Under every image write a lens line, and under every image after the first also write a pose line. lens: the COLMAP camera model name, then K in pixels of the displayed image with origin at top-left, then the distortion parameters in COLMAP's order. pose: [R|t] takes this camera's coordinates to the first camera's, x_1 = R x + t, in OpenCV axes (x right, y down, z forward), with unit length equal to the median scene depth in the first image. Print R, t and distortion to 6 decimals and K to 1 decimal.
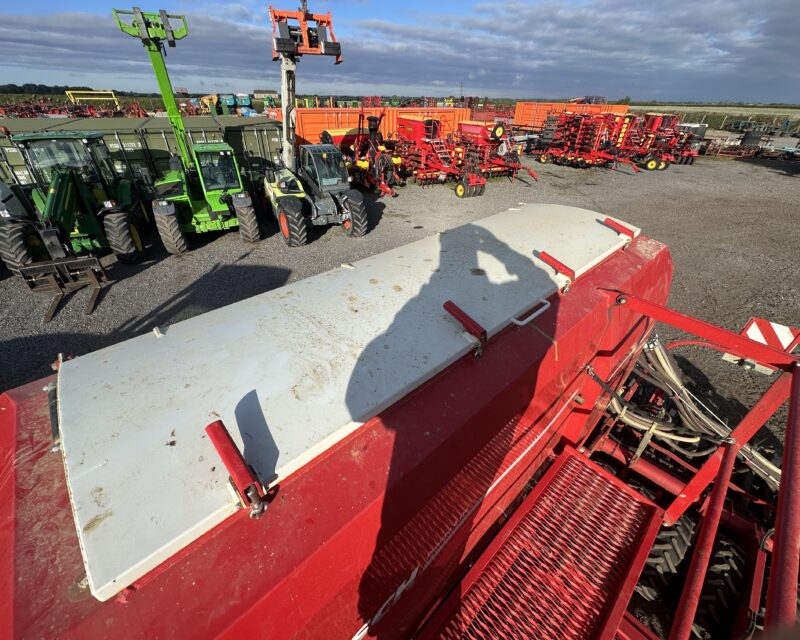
lens RADIAL K [[340.3, 0, 398.9], [0, 340.3, 321.7], [0, 0, 1]] dist [-0.005348, -0.000220]
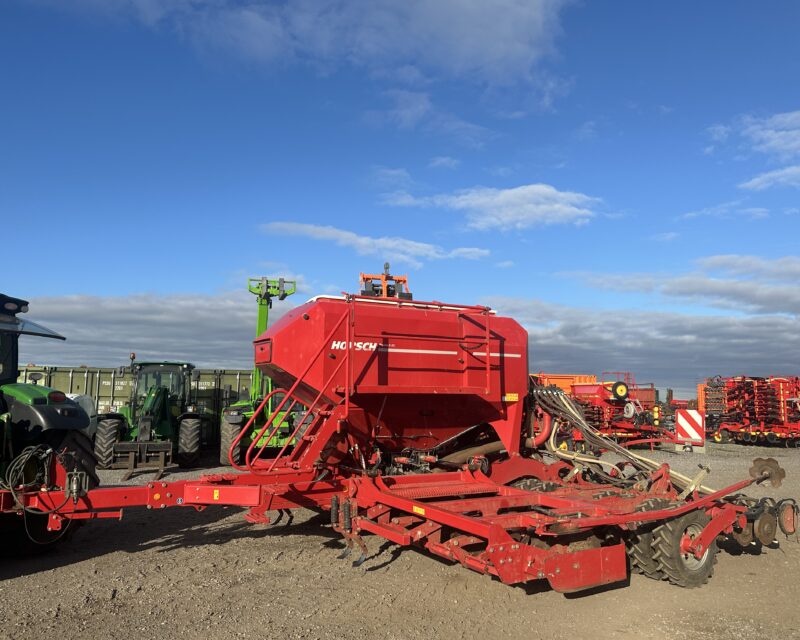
lens RADIAL K [[641.6, 0, 397.6], [0, 641.6, 312.5], [0, 0, 1]] dist [0.046055, -0.033500]
pose [[0.976718, -0.031107, -0.212260, 0.211244], [-0.117133, 0.751598, -0.649138, 0.587176], [0.179727, 0.658888, 0.730456, -0.517945]]
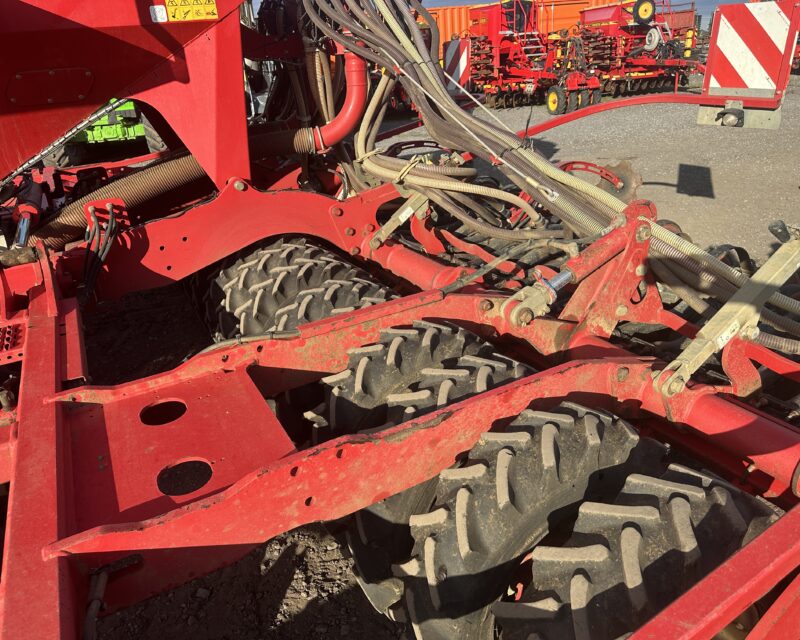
lens RADIAL K [[603.7, 0, 397.1], [0, 603.7, 323.1], [0, 0, 1]] dist [-0.002301, -0.011343]
pose [[0.962028, 0.028530, -0.271456, 0.340379], [-0.071570, 0.986091, -0.150005, 0.232272], [0.263400, 0.163737, 0.950689, 0.060219]]
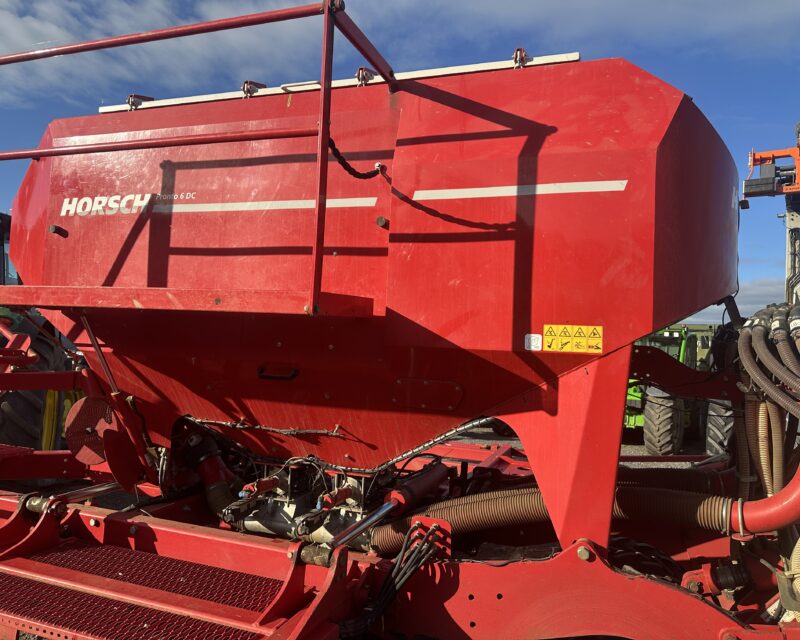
lens RADIAL K [[613.4, 0, 414.8], [0, 613.4, 314.3], [0, 0, 1]] dist [0.043211, -0.022741]
pose [[0.482093, -0.036504, -0.875359, 0.356901], [-0.521737, 0.790689, -0.320313, 0.160235], [0.703830, 0.611128, 0.362140, 0.132970]]
